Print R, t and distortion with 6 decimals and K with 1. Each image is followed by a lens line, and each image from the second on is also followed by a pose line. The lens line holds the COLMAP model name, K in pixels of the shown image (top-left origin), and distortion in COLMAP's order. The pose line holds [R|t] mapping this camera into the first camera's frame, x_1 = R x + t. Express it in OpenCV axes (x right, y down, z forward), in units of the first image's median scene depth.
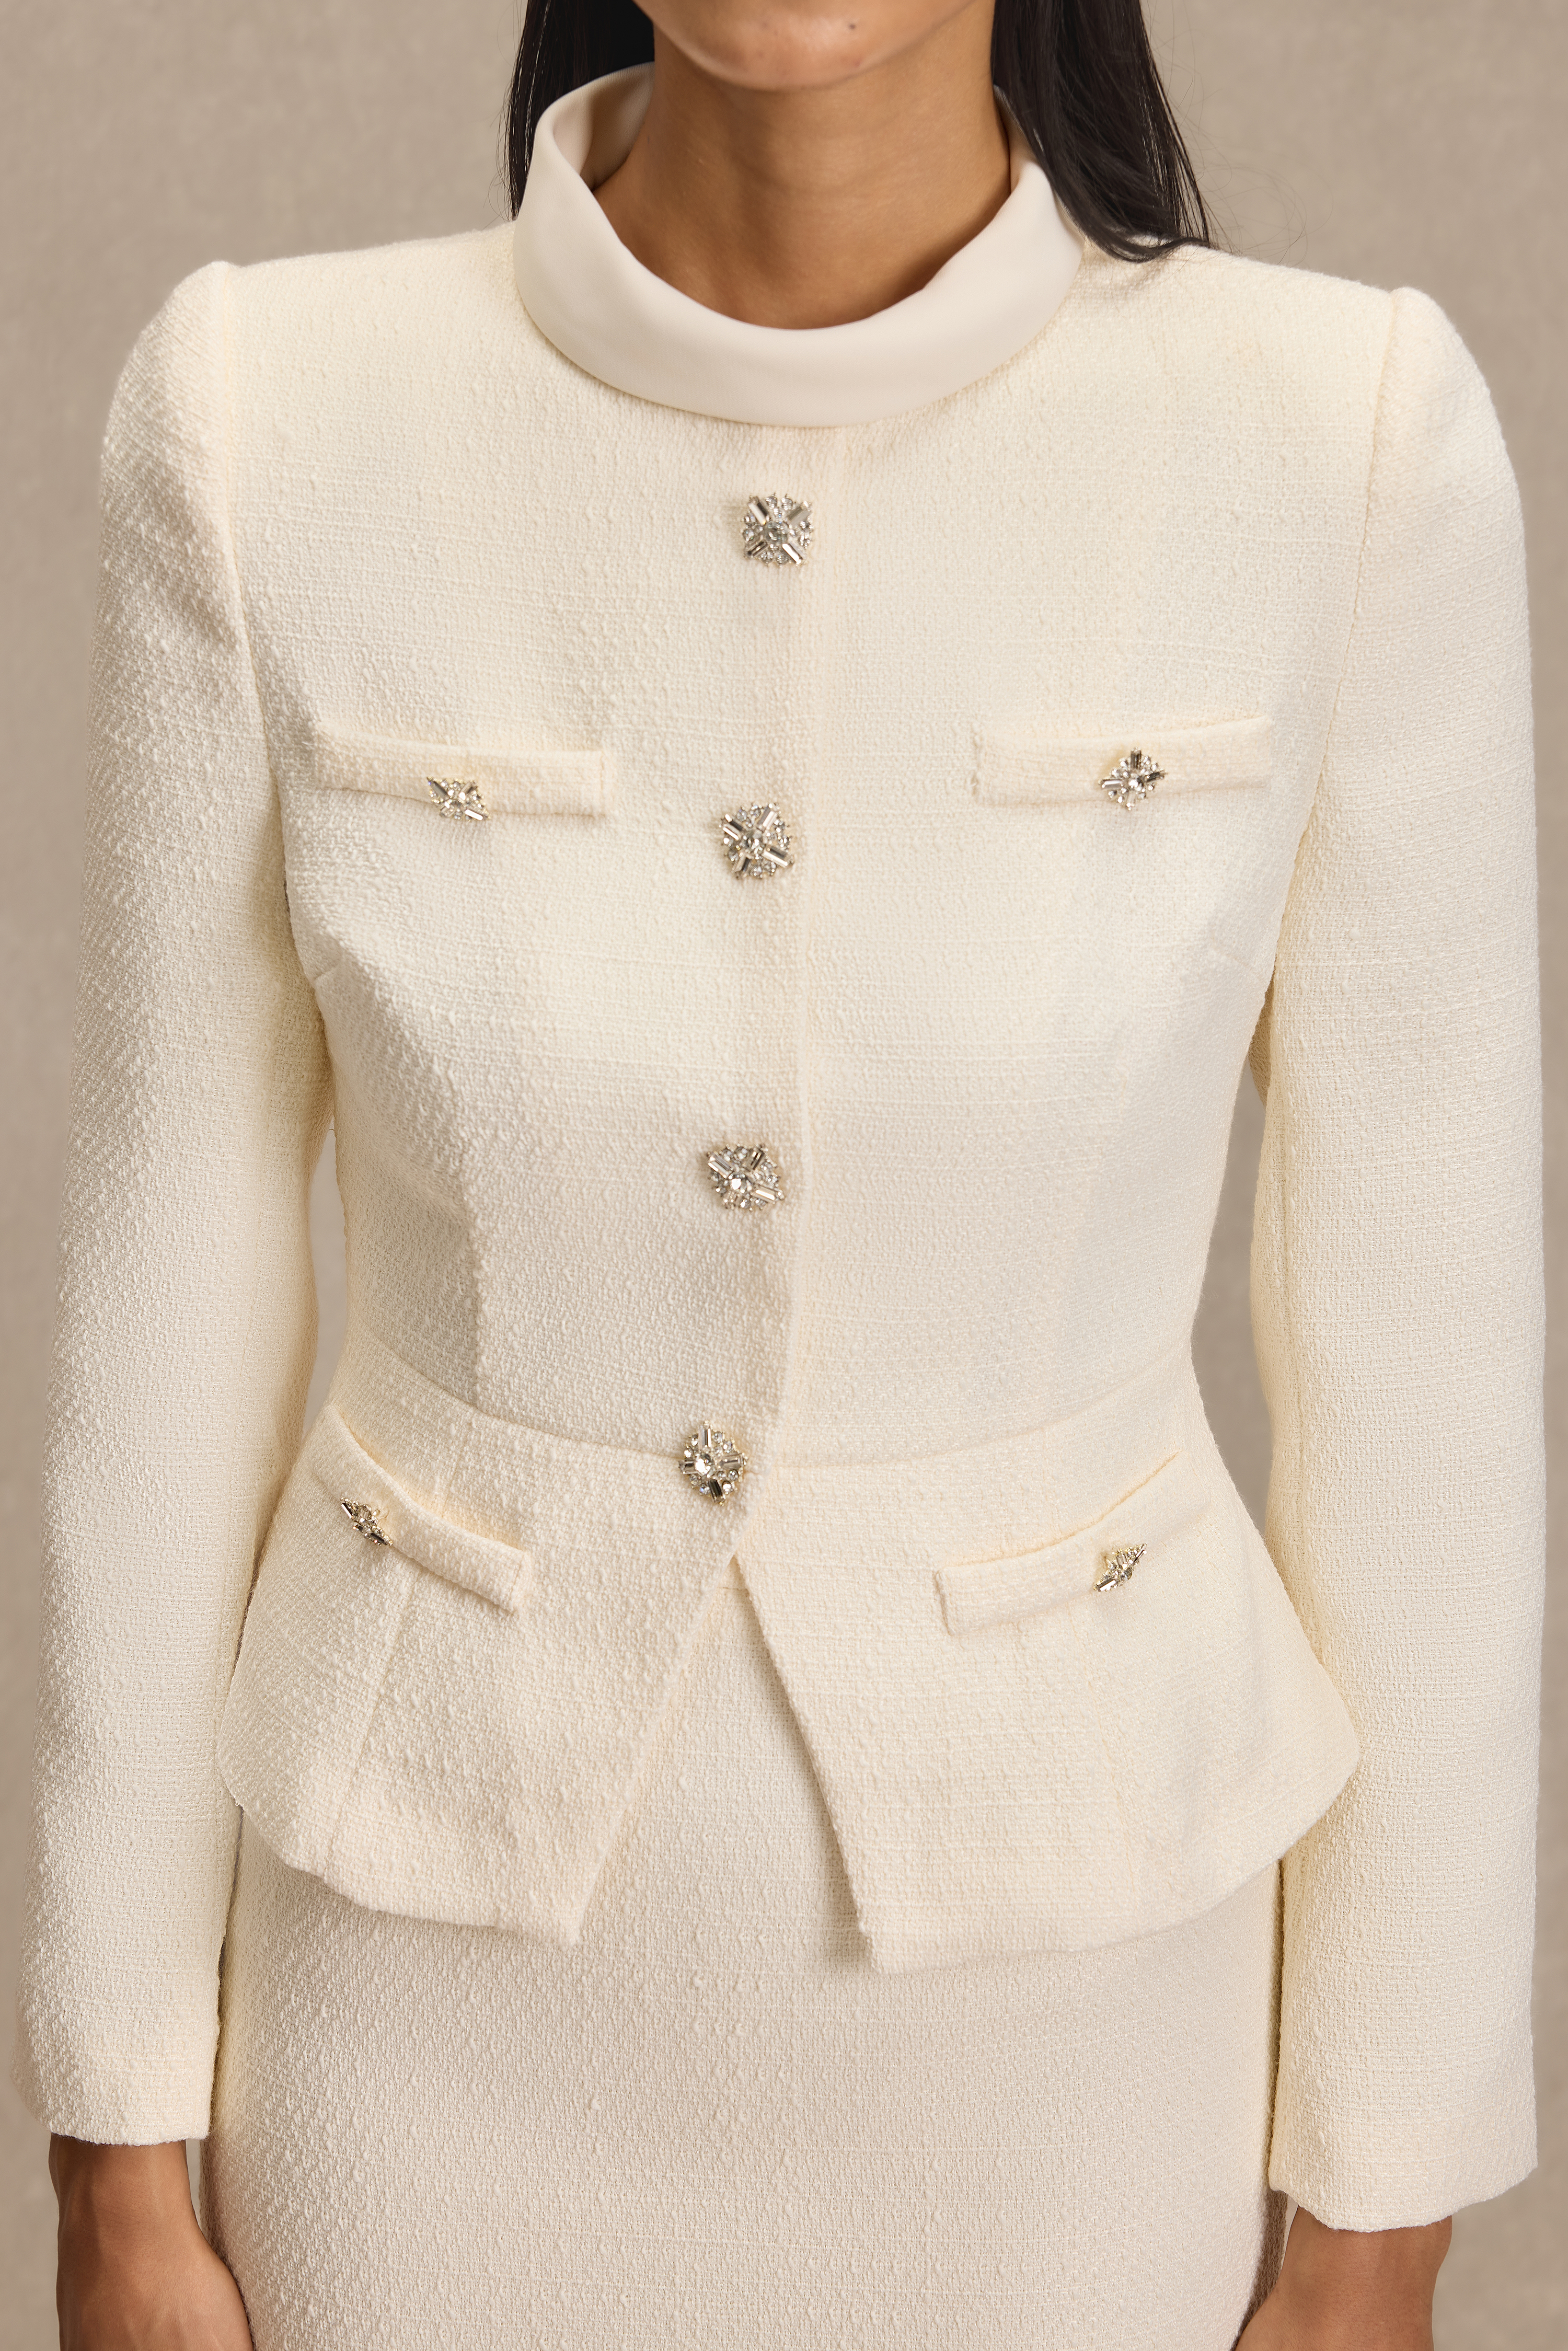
lens RADIAL K [[4676.3, 0, 780.9], [0, 4676.3, 1173.7], [0, 0, 1]] dist [-0.108484, 0.000000]
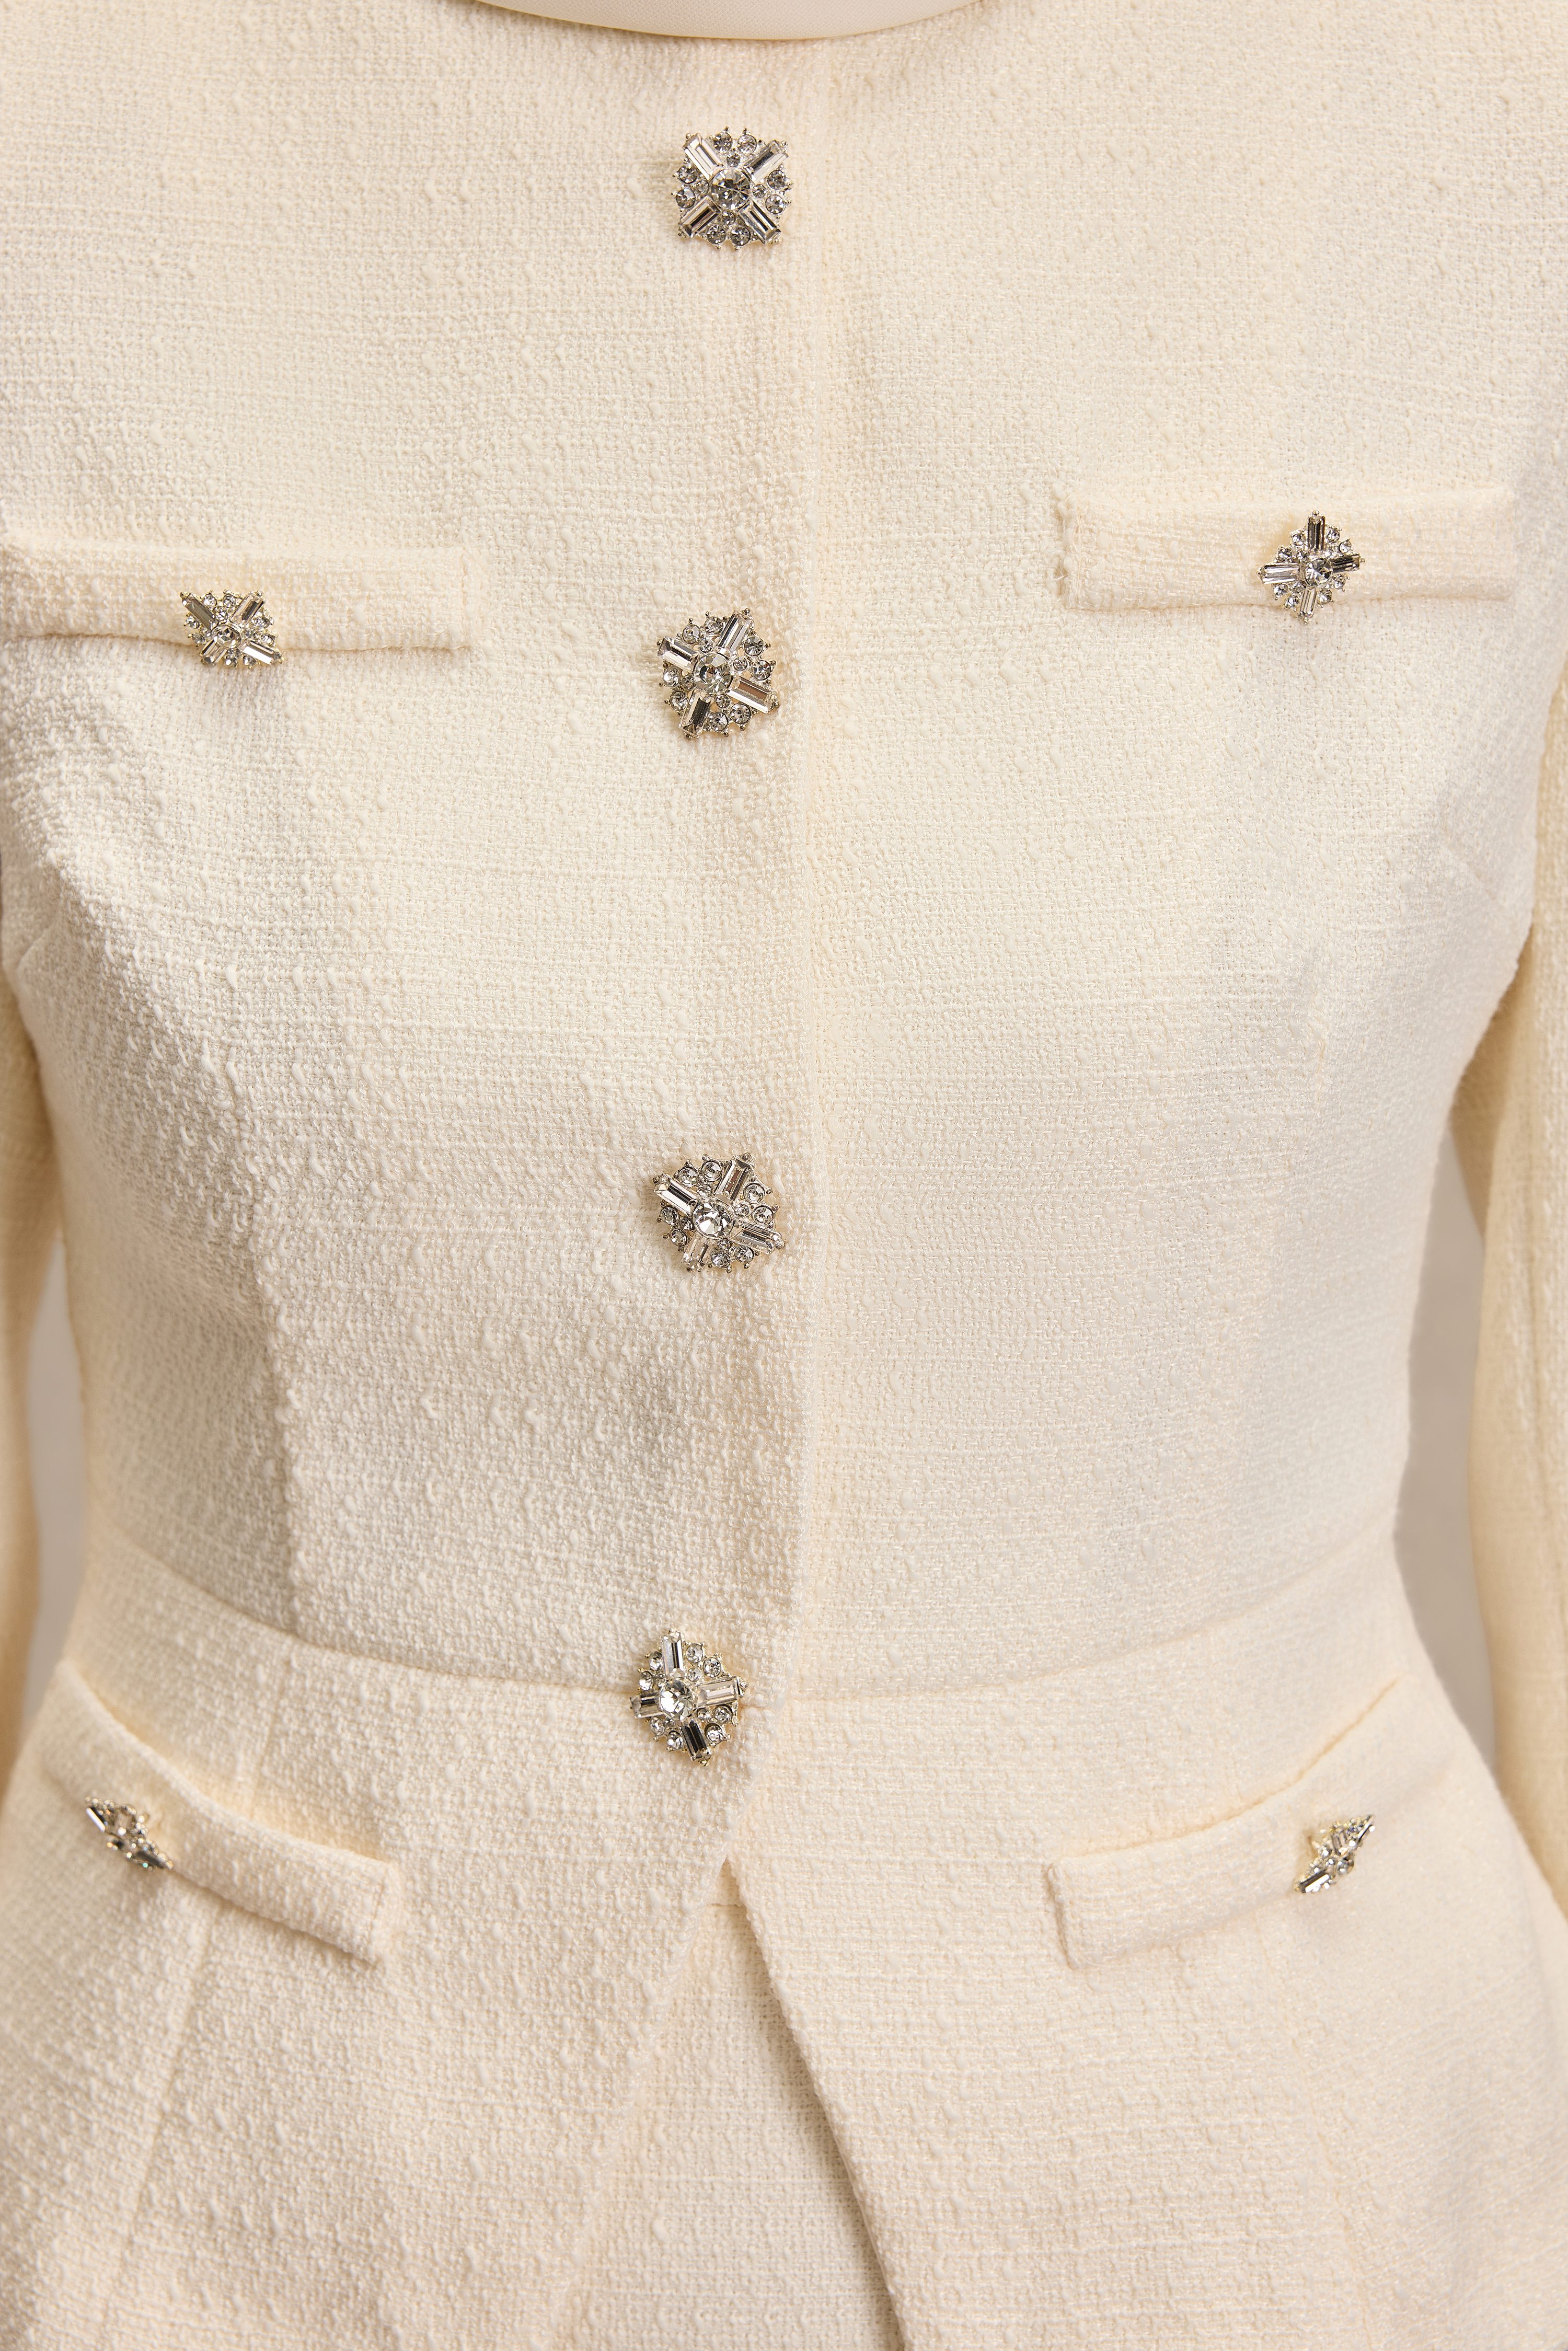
lens RADIAL K [[4676.3, 0, 890.2], [0, 4676.3, 1138.1], [0, 0, 1]] dist [-0.108484, 0.000000]
pose [[0.998237, -0.040116, 0.043749, -0.011572], [0.044605, 0.993259, -0.106991, 0.055868], [-0.039162, 0.108754, 0.993297, 0.385153]]
